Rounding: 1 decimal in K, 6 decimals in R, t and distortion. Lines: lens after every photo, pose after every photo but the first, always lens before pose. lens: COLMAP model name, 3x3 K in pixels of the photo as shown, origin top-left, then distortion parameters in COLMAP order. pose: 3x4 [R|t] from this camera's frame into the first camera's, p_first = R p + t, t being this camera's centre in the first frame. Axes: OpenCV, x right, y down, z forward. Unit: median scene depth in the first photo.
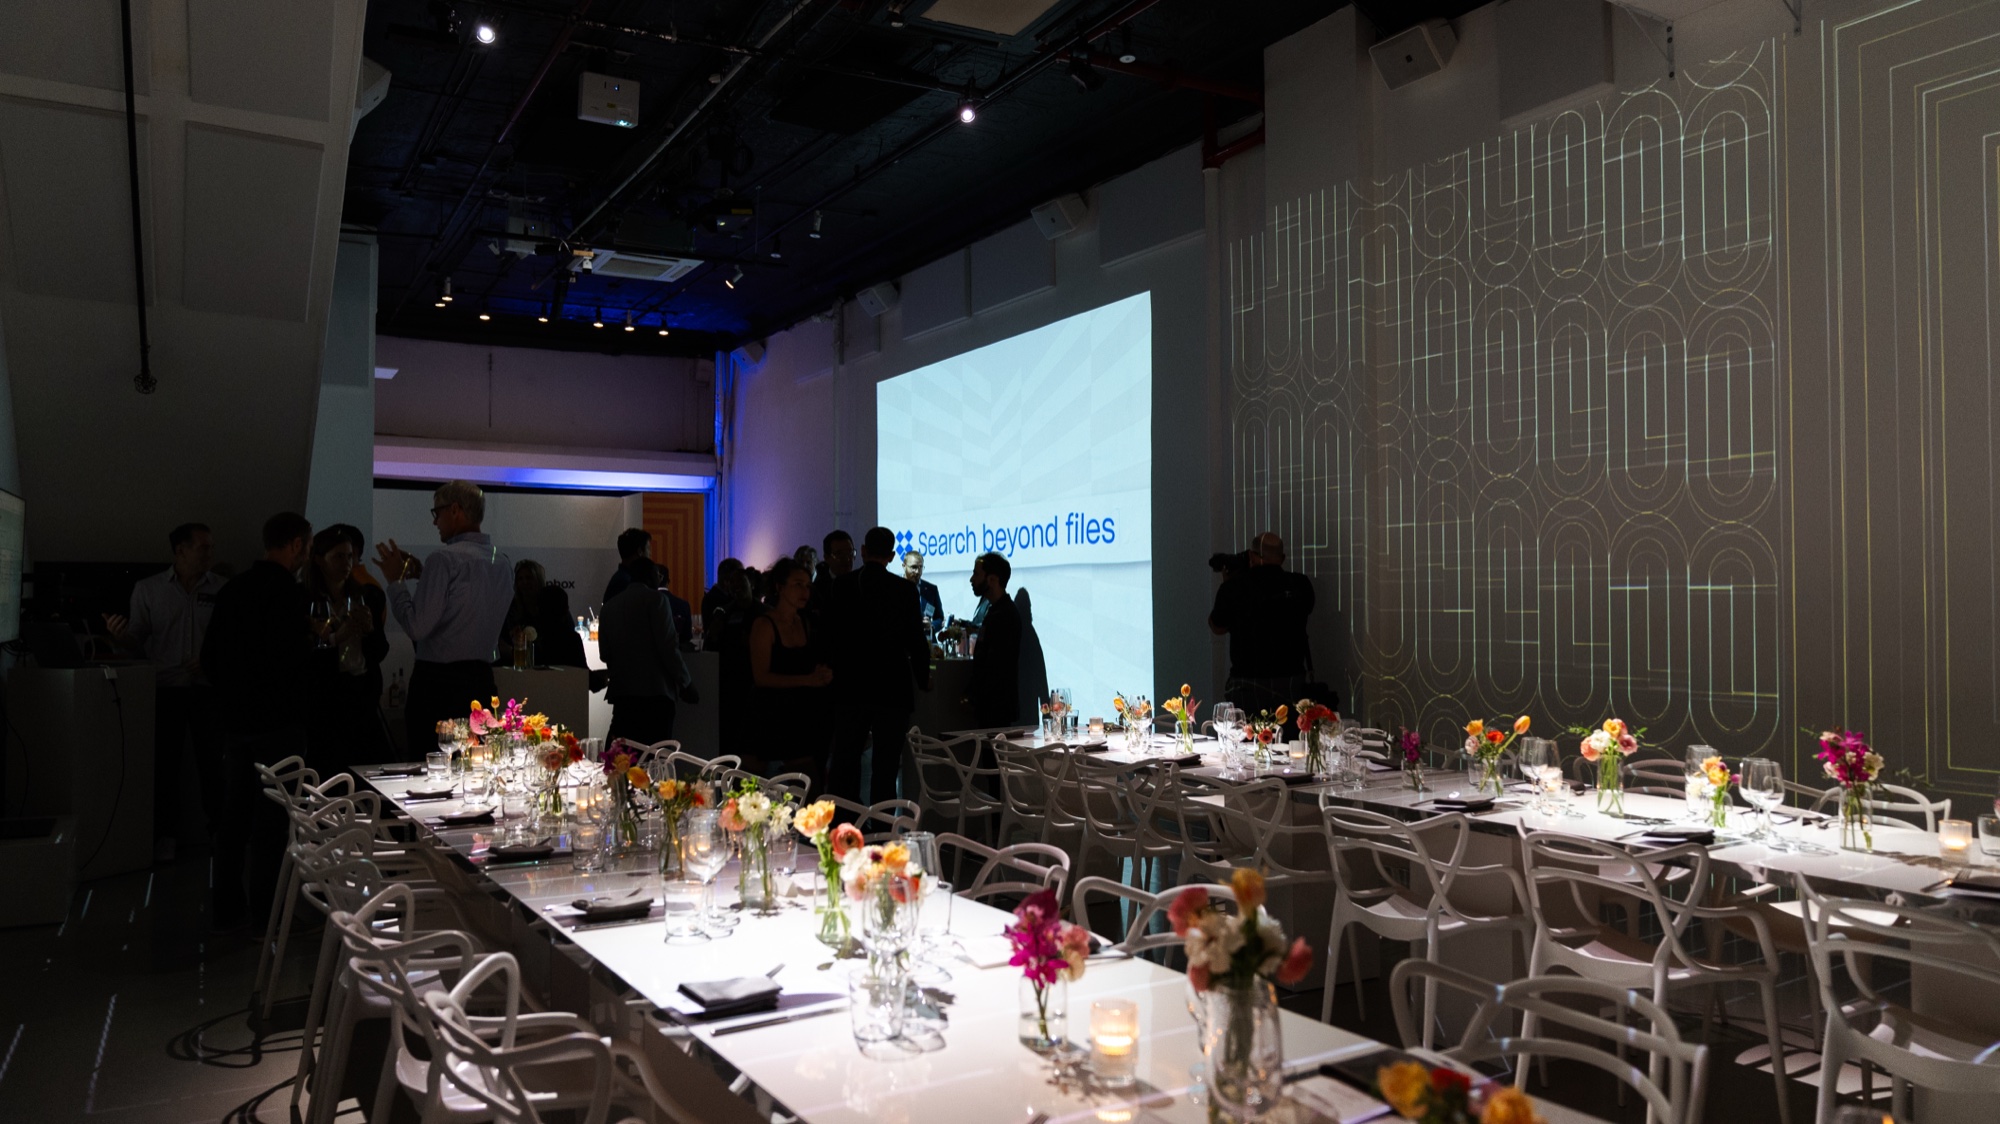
lens RADIAL K [[1409.7, 0, 992.3], [0, 1409.7, 561.2], [0, 0, 1]] dist [-0.027543, 0.013934]
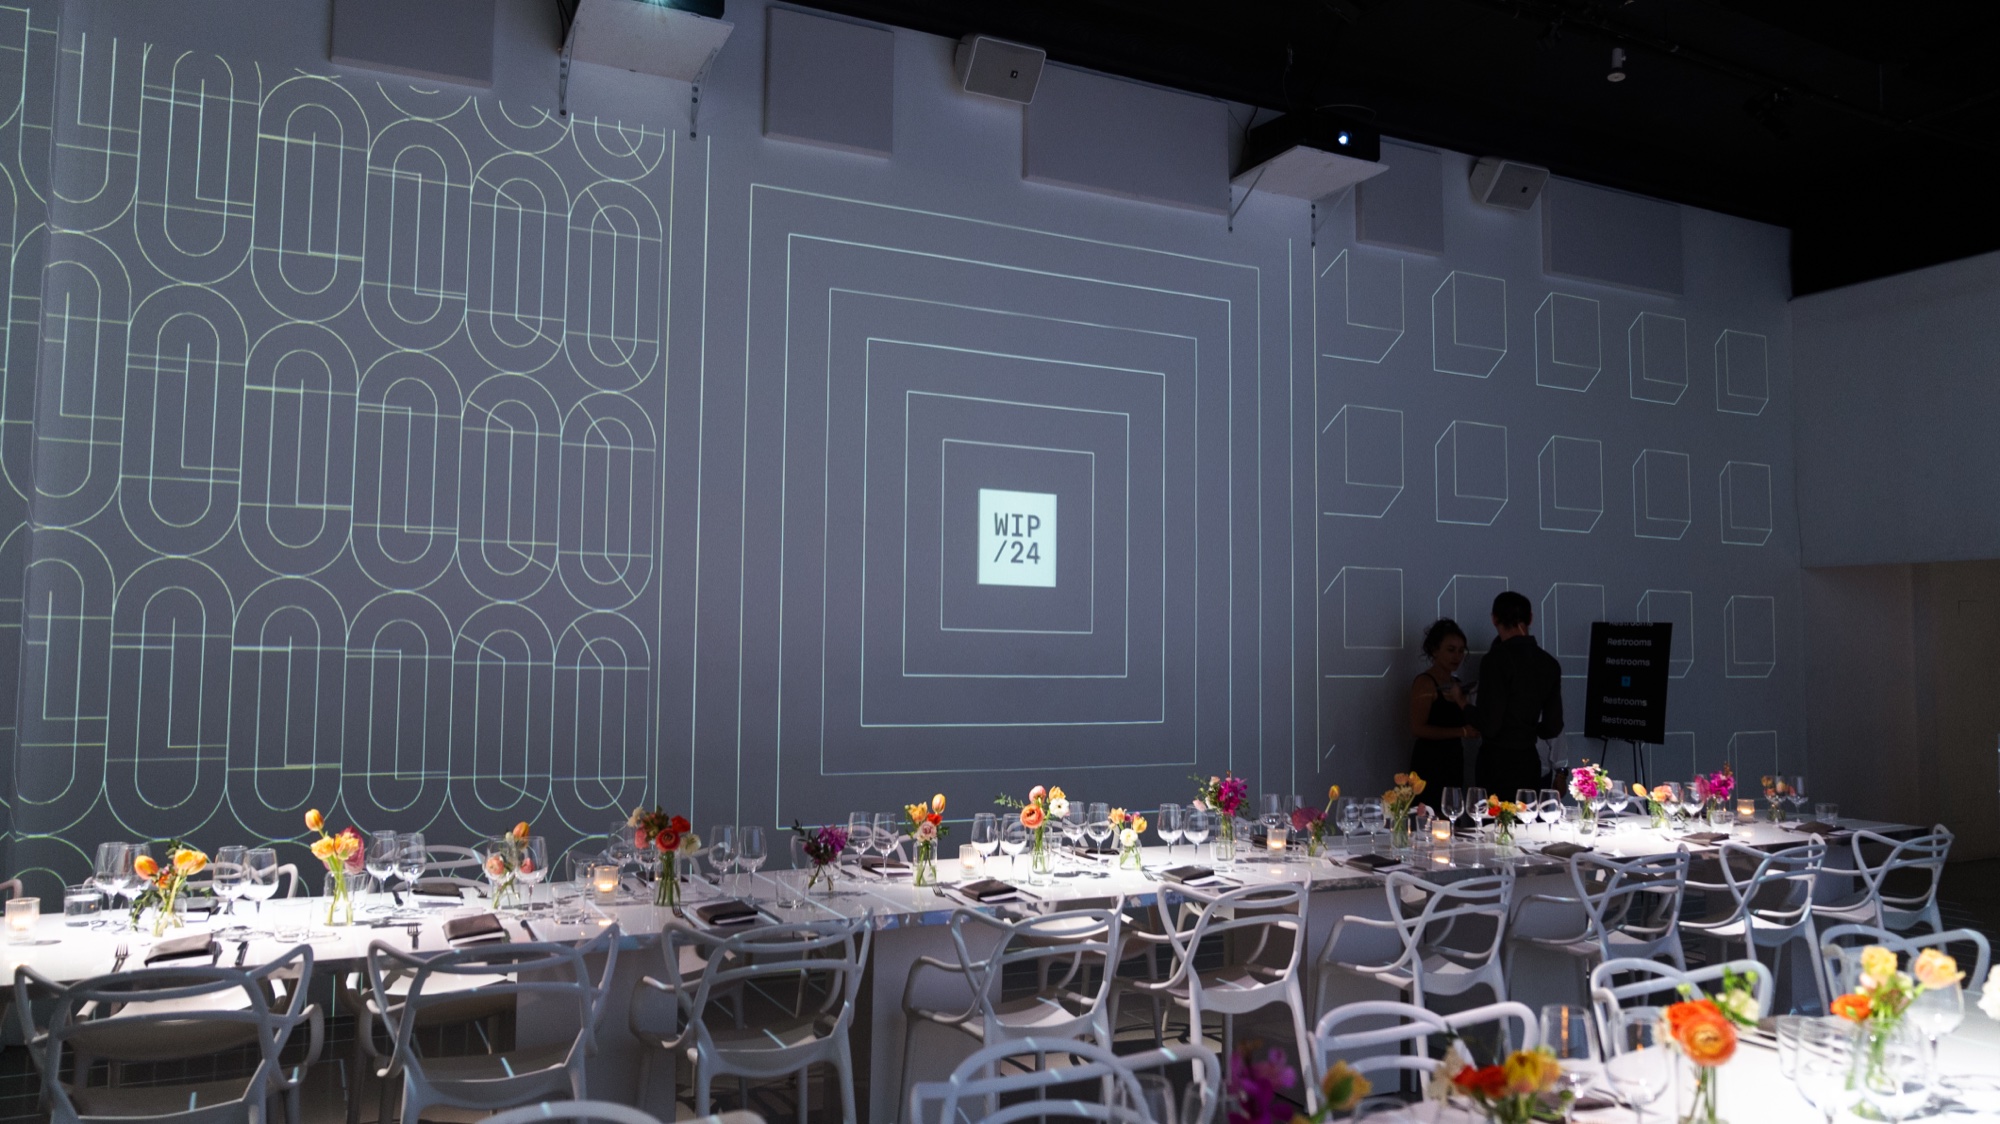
lens RADIAL K [[1409.7, 0, 988.2], [0, 1409.7, 573.5], [0, 0, 1]] dist [-0.027543, 0.013934]
pose [[0.059176, 0.055587, 0.996699, -0.545098], [-0.036271, 0.997909, -0.053501, 0.005841], [-0.997588, -0.032985, 0.061069, 0.817274]]
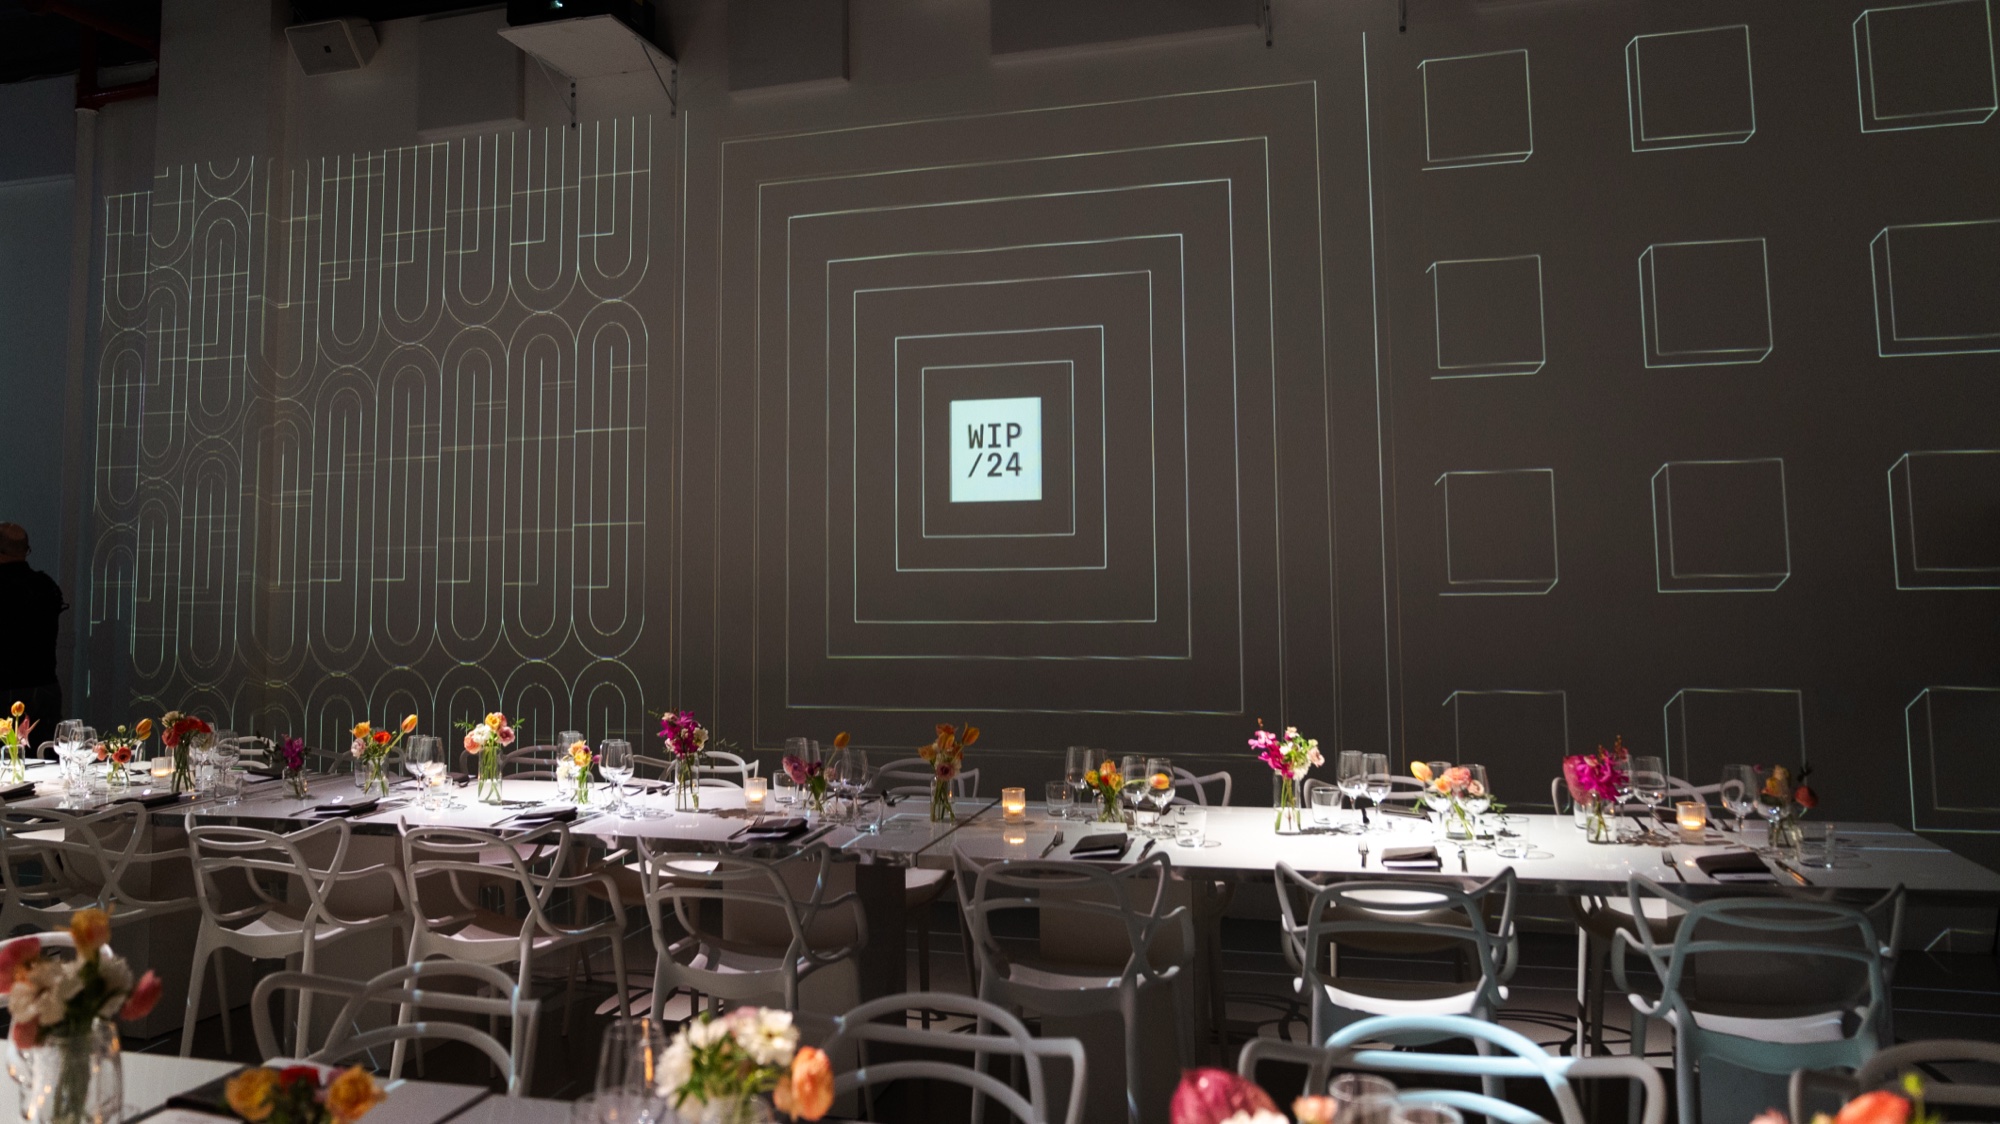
lens RADIAL K [[1409.7, 0, 1024.6], [0, 1409.7, 446.6], [0, 0, 1]] dist [-0.027543, 0.013934]
pose [[0.726457, 0.054978, 0.685009, -0.011601], [-0.007005, 0.997335, -0.072616, -0.014778], [-0.687176, 0.047954, 0.724907, -0.067863]]
